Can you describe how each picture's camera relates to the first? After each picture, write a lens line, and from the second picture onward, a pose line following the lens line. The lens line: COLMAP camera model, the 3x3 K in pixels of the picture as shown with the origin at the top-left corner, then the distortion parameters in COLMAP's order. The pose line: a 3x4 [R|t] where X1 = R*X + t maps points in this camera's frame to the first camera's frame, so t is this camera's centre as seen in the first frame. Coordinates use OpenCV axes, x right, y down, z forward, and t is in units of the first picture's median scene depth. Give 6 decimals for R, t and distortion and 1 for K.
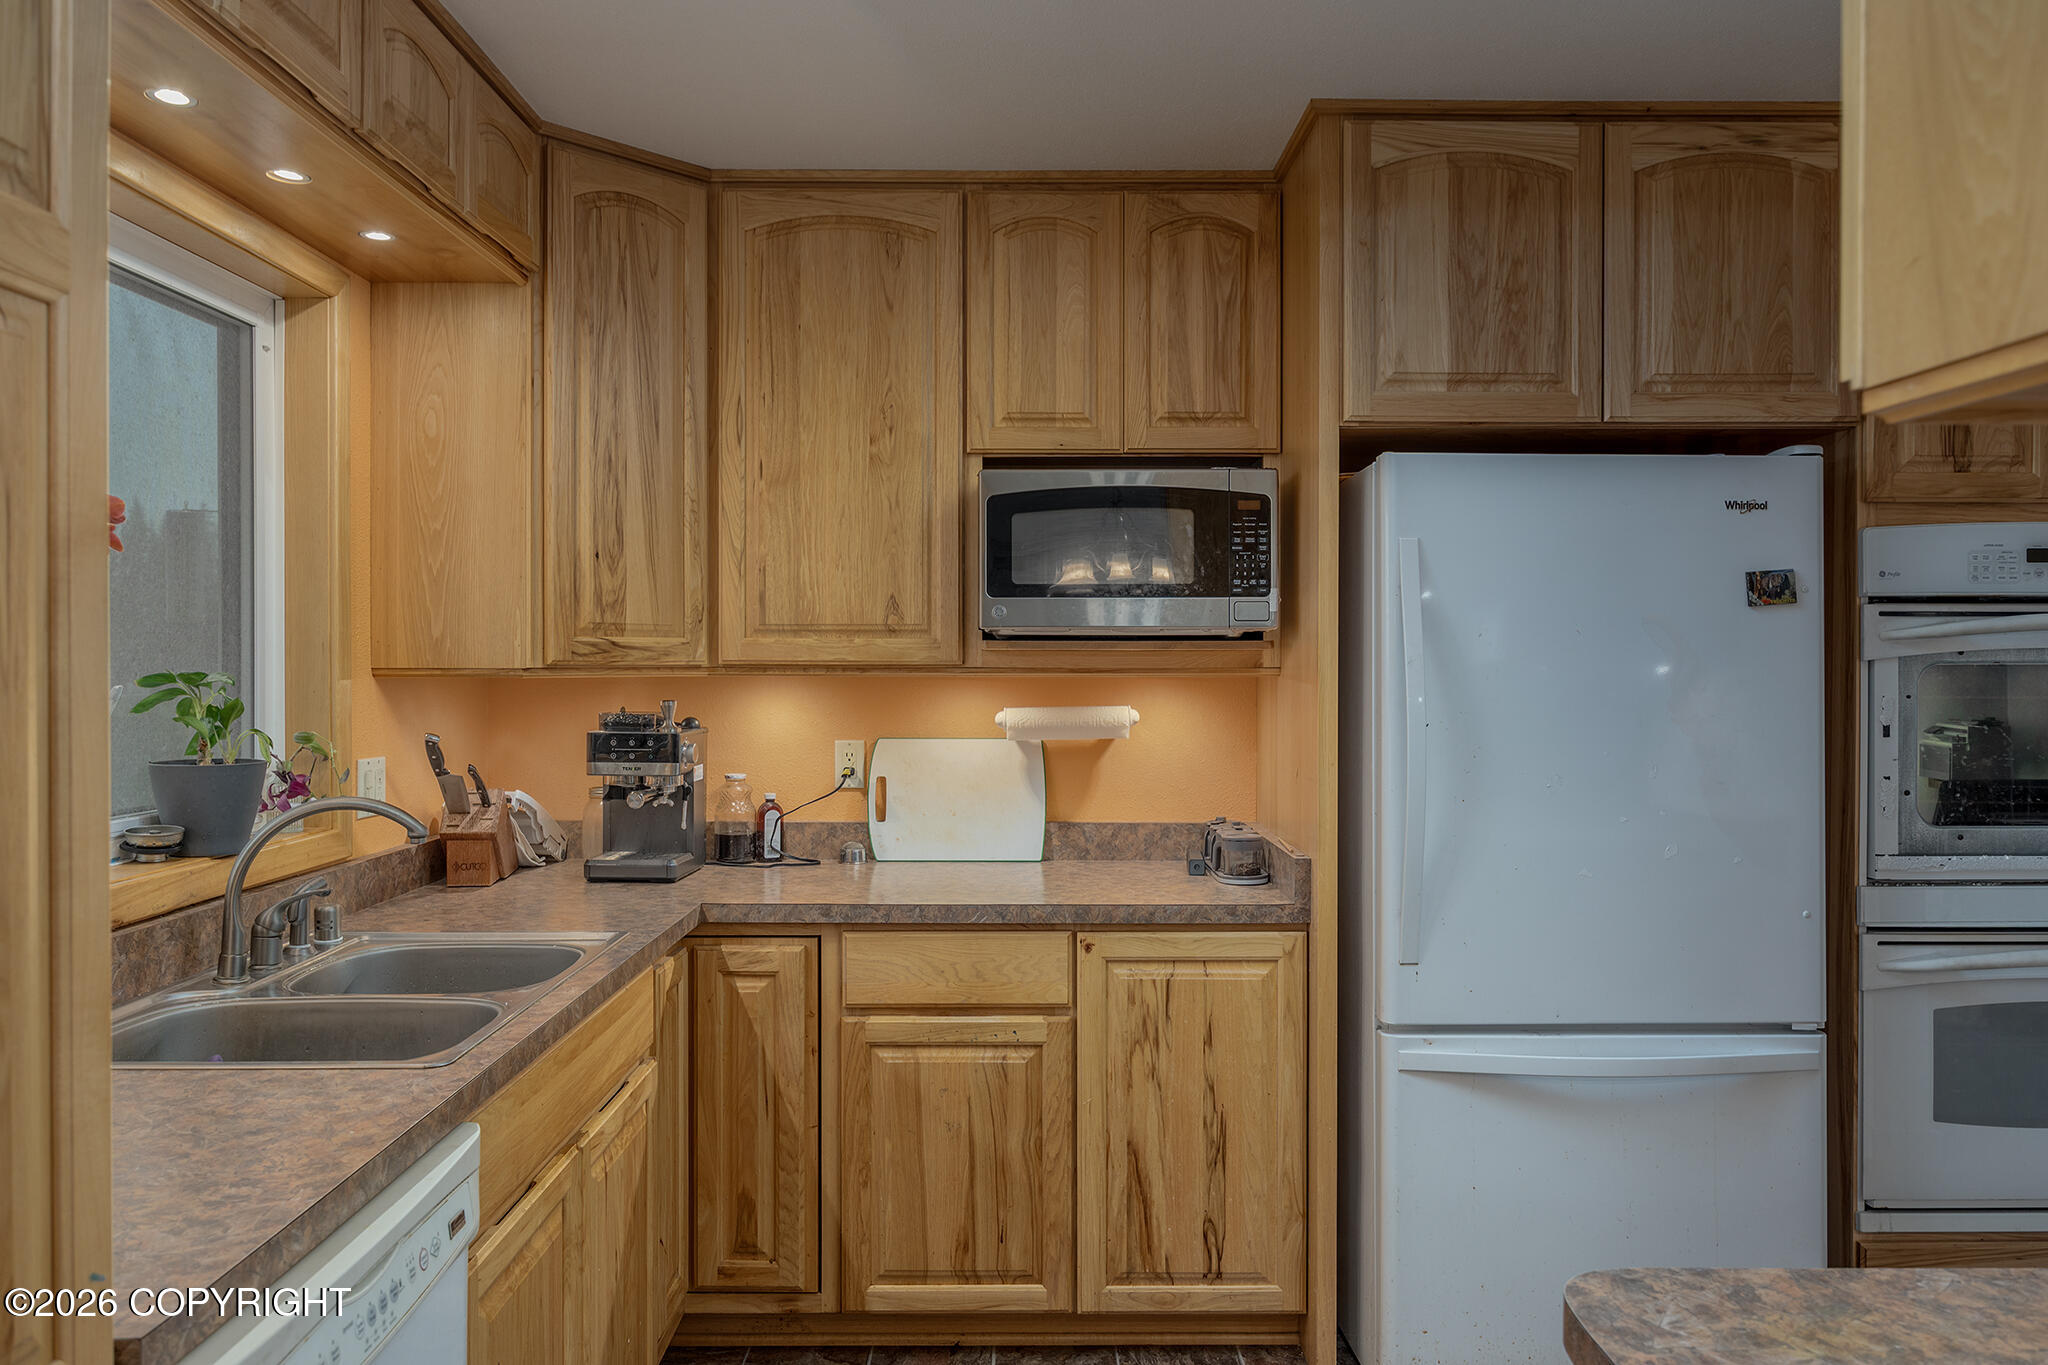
lens RADIAL K [[1443.8, 0, 1020.7], [0, 1443.8, 673.1], [0, 0, 1]] dist [-0.007708, 0.005231]
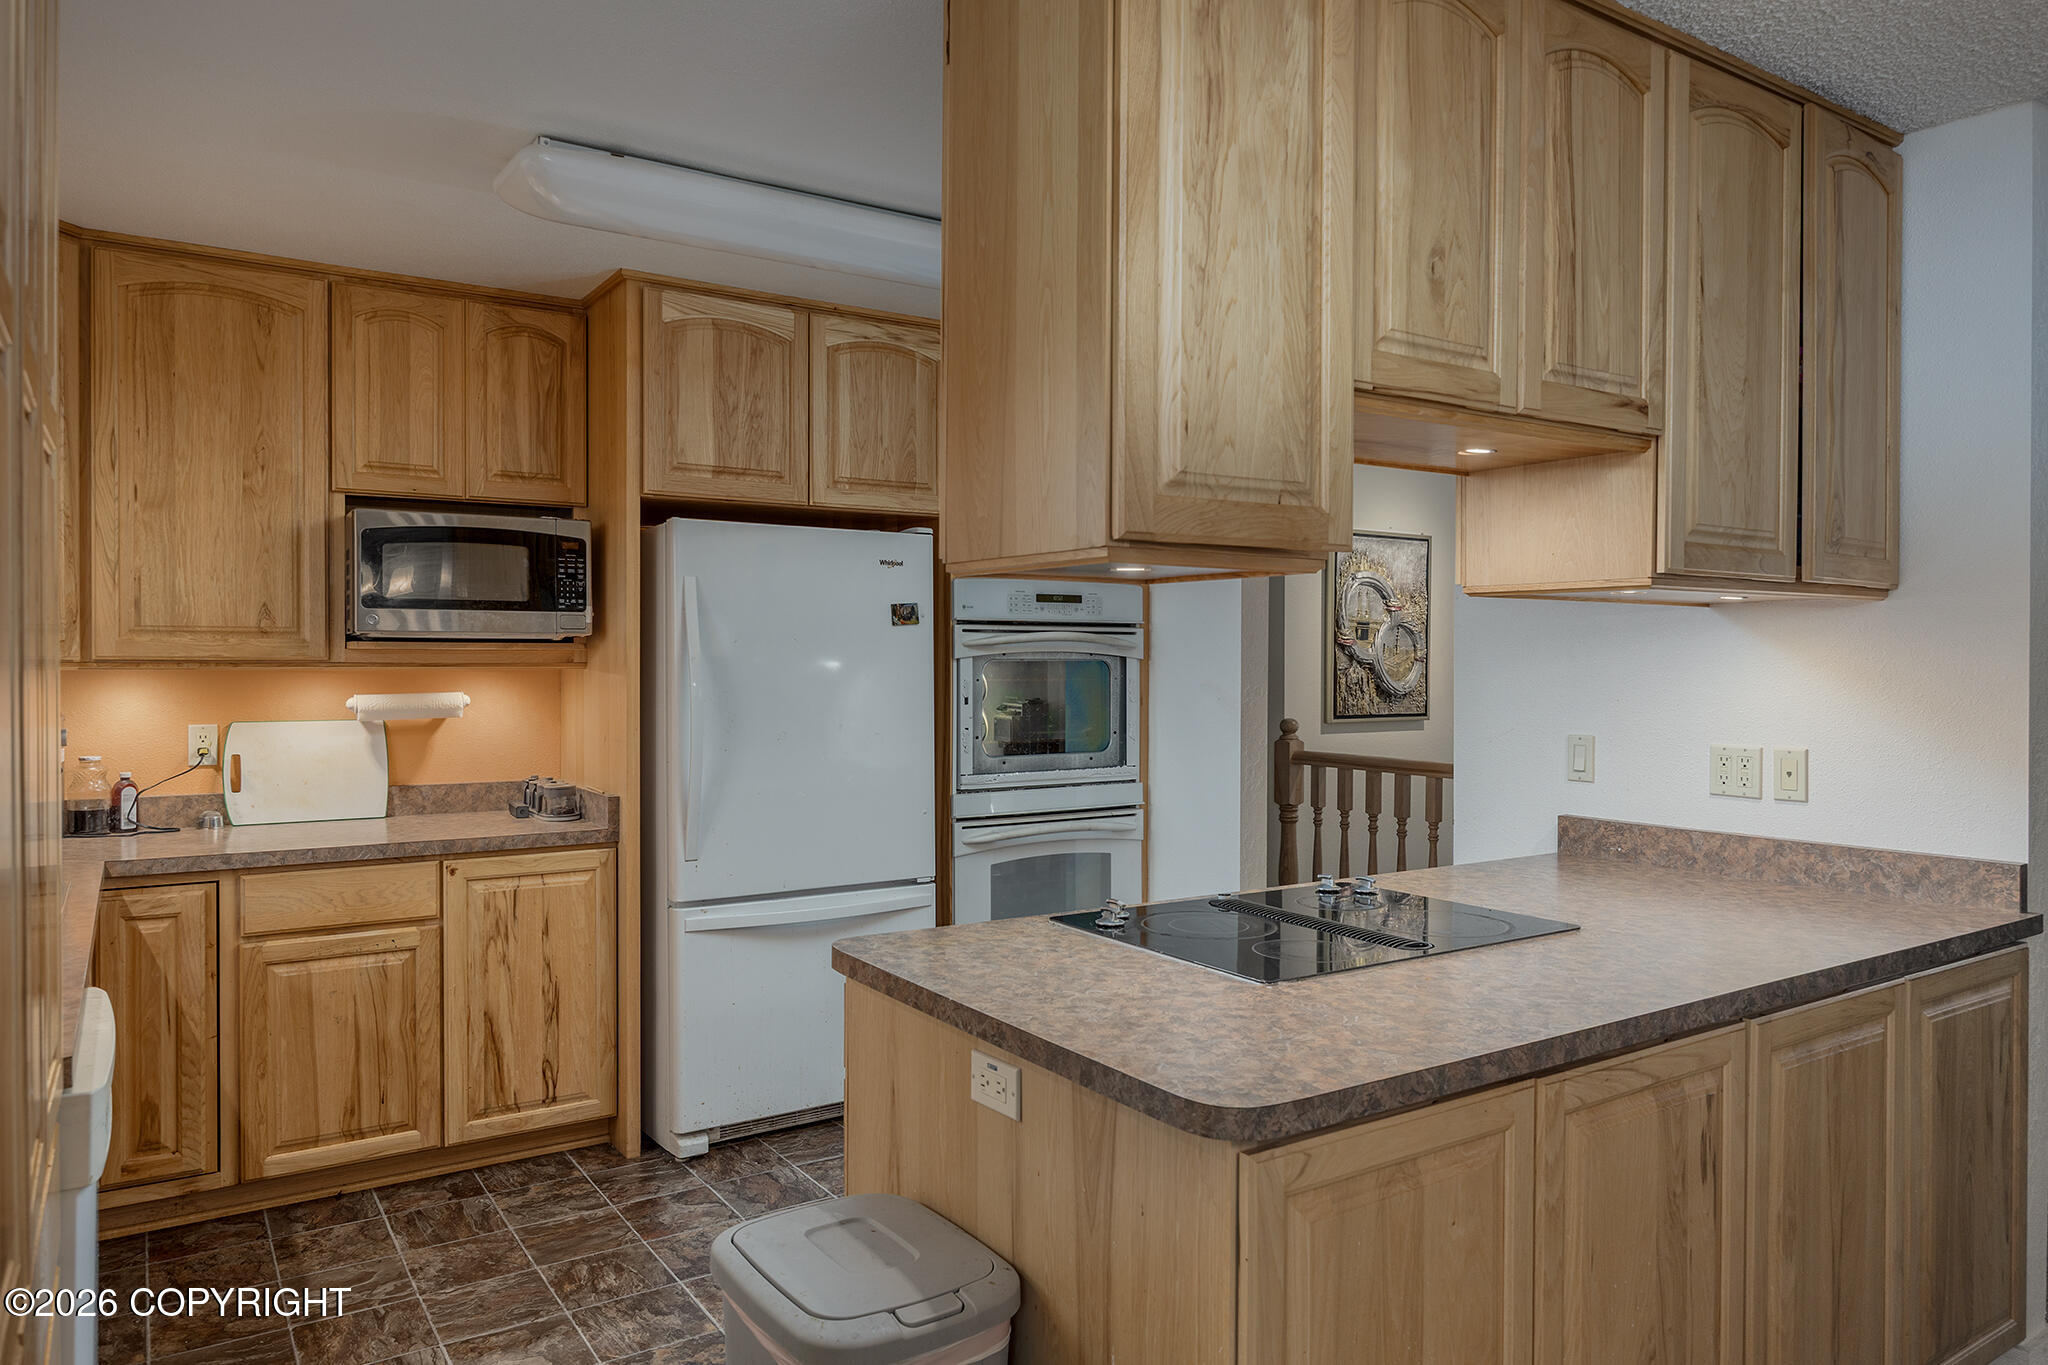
lens RADIAL K [[1342.4, 0, 1022.7], [0, 1342.4, 677.6], [0, 0, 1]] dist [-0.003445, 0.001283]
pose [[0.838993, -0.005728, 0.544113, -0.184933], [0.002112, 0.999971, 0.007269, 0.002211], [-0.544139, -0.004950, 0.838981, -0.329891]]
